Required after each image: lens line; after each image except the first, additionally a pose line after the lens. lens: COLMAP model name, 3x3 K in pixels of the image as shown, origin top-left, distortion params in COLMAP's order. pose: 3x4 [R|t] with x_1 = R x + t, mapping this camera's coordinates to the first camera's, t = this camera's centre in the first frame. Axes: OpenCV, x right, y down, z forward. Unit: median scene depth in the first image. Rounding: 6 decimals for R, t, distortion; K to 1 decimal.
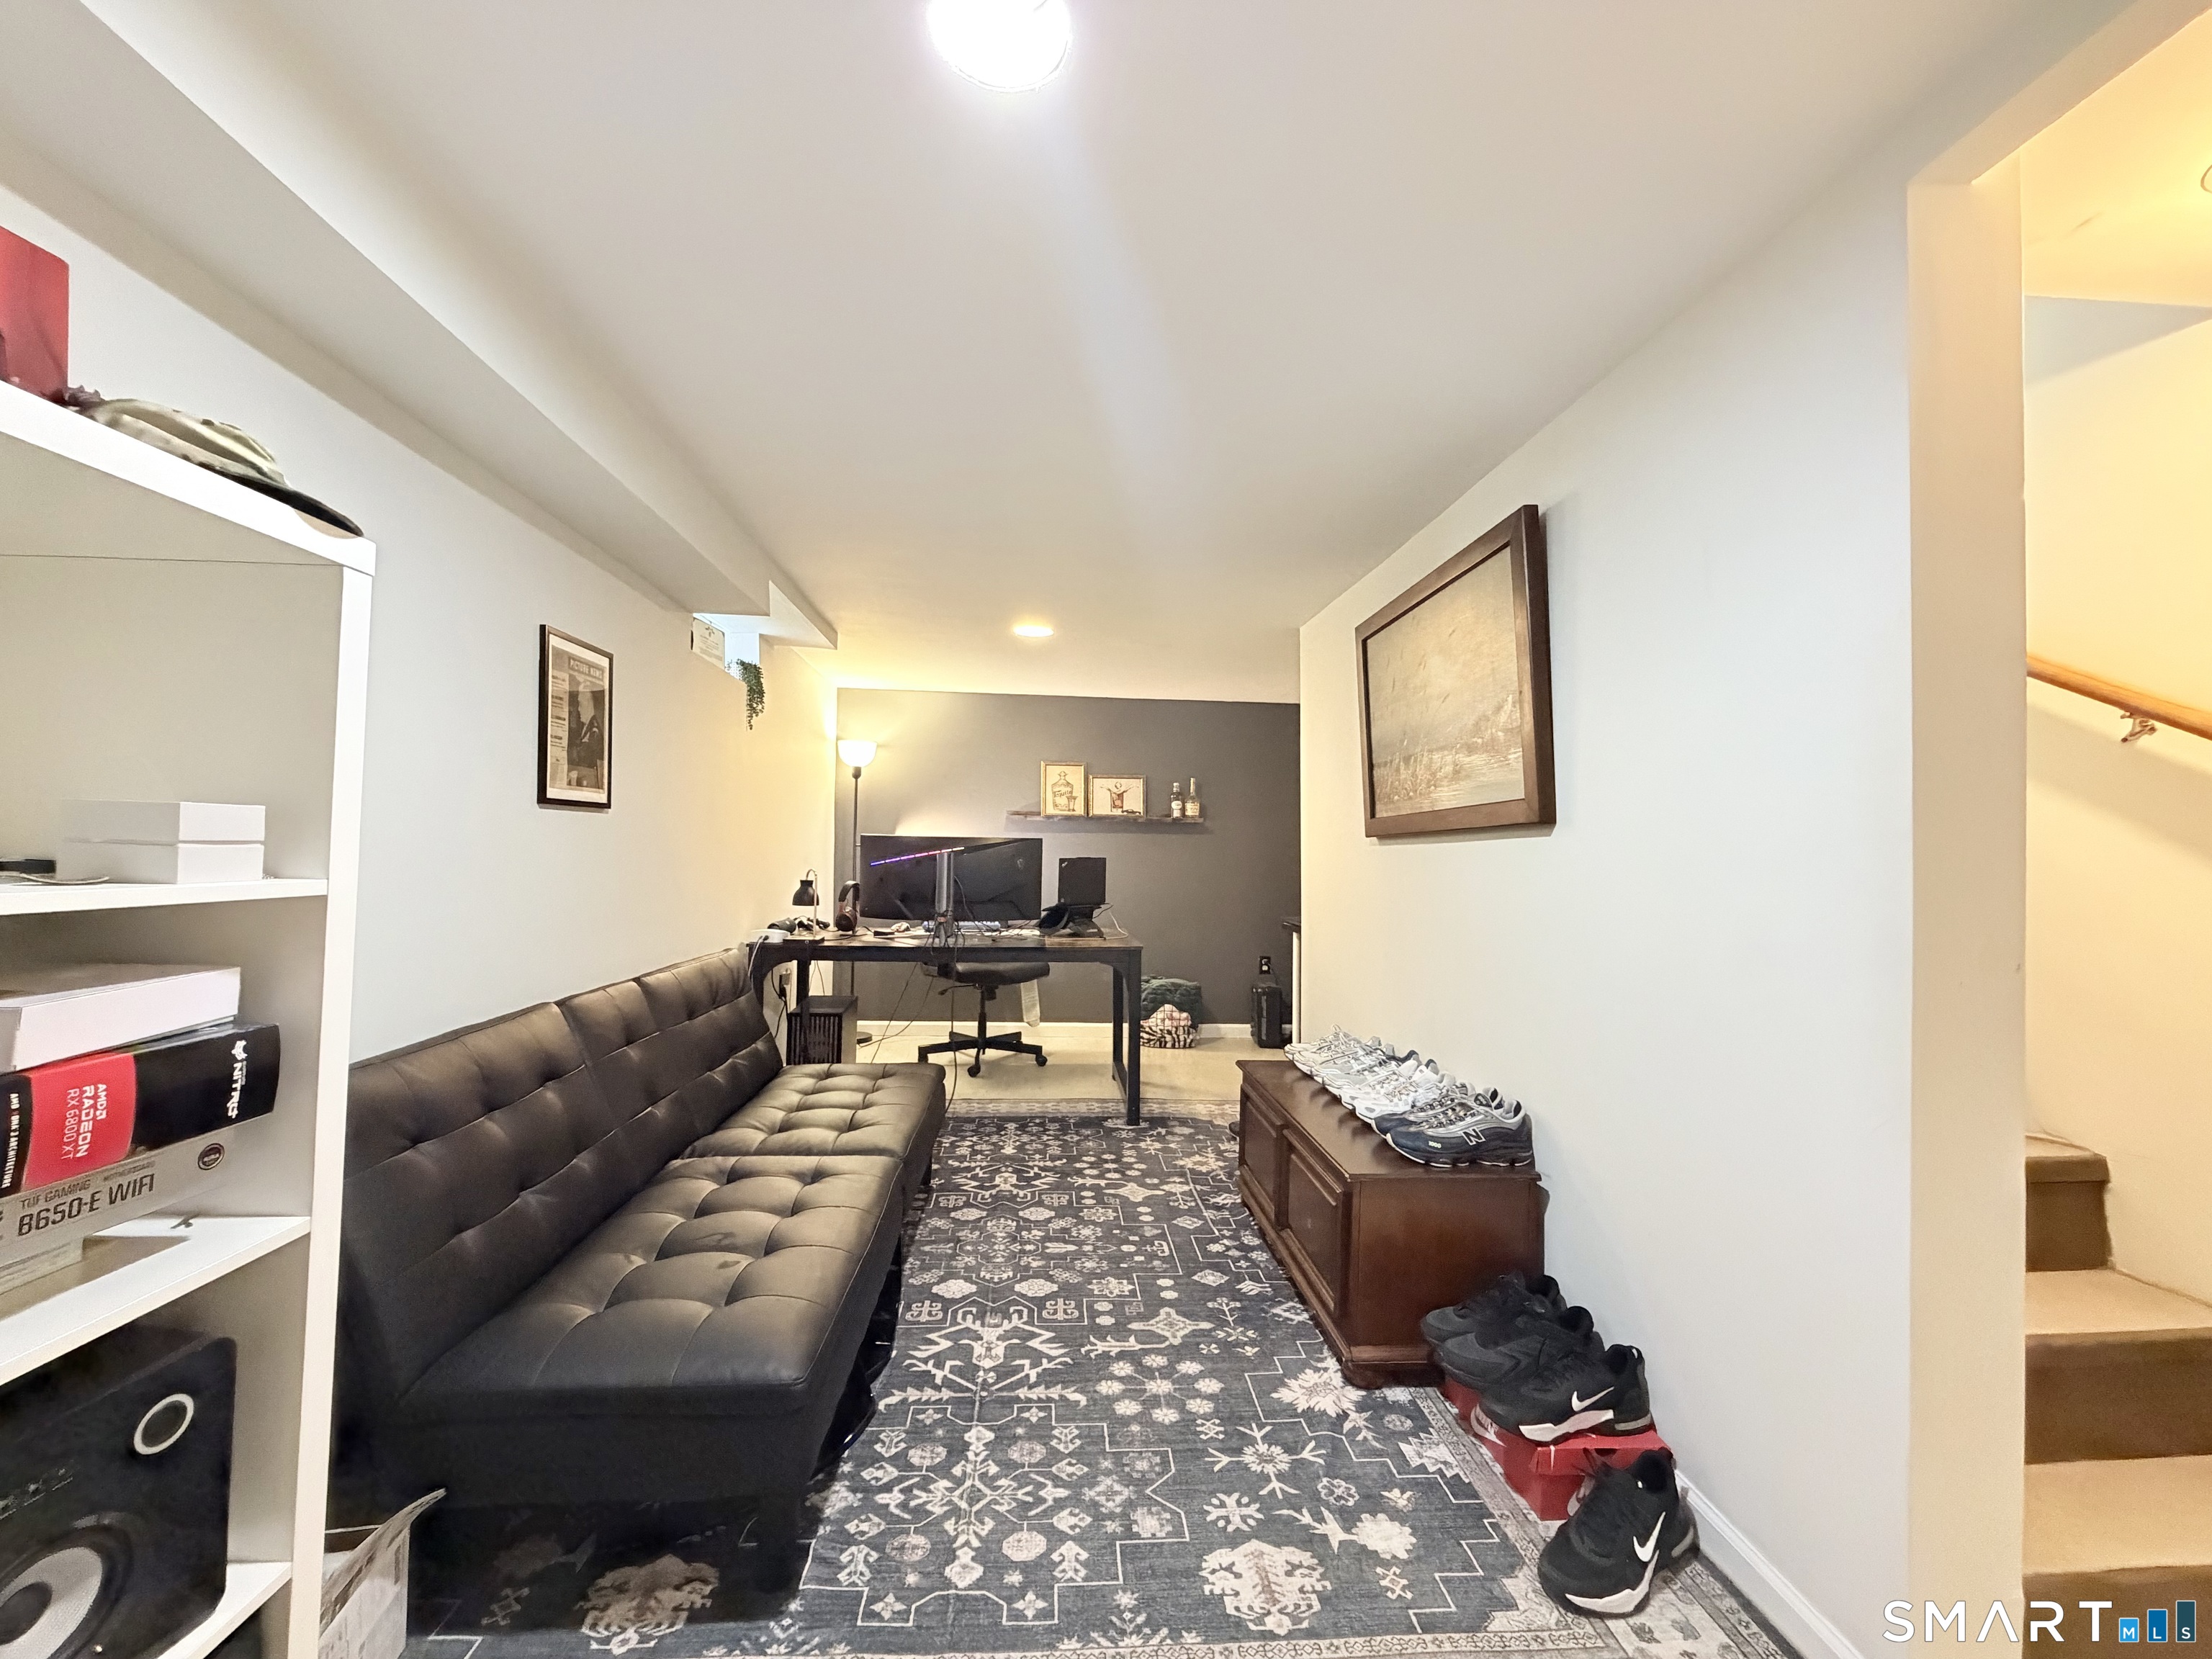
lens RADIAL K [[873.4, 0, 1106.0], [0, 873.4, 829.5], [0, 0, 1]] dist [0.000430, -0.000342]
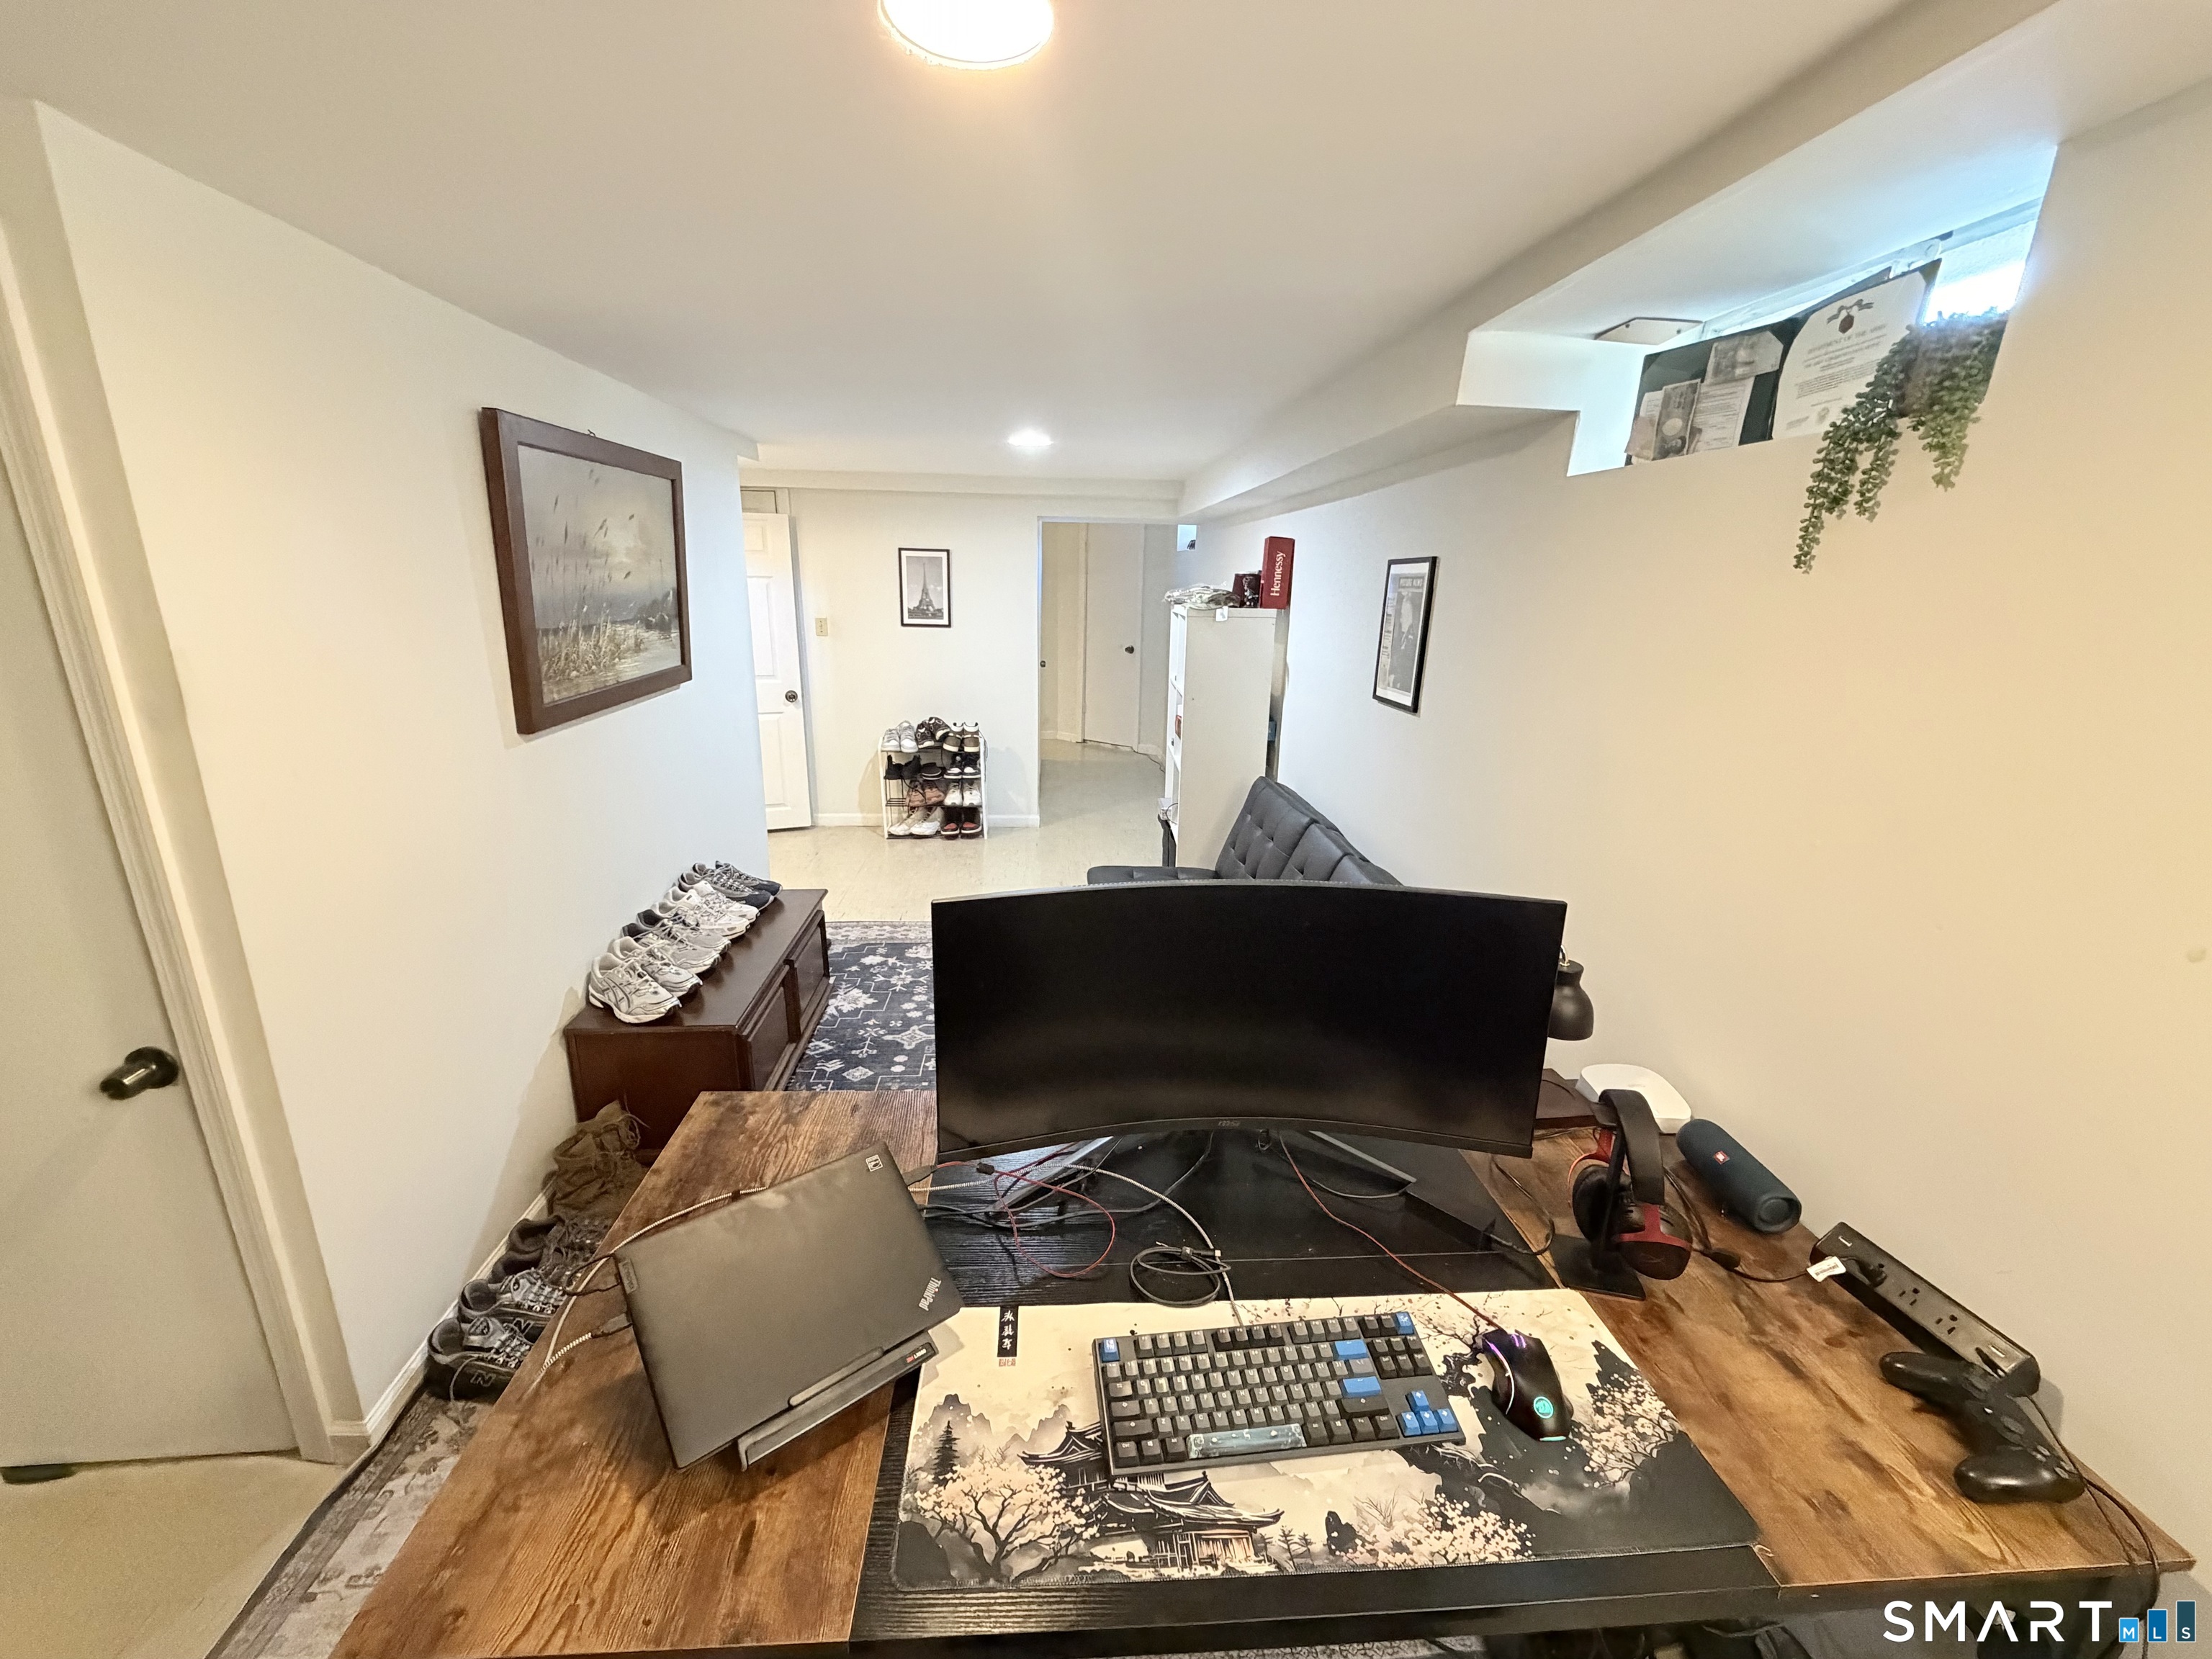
lens RADIAL K [[873.4, 0, 1106.0], [0, 873.4, 829.5], [0, 0, 1]] dist [0.000430, -0.000342]
pose [[-0.999186, -0.040239, -0.002706, -0.213847], [-0.039611, 0.966534, 0.253463, -0.143933], [-0.007584, 0.253364, -0.967341, 2.133434]]
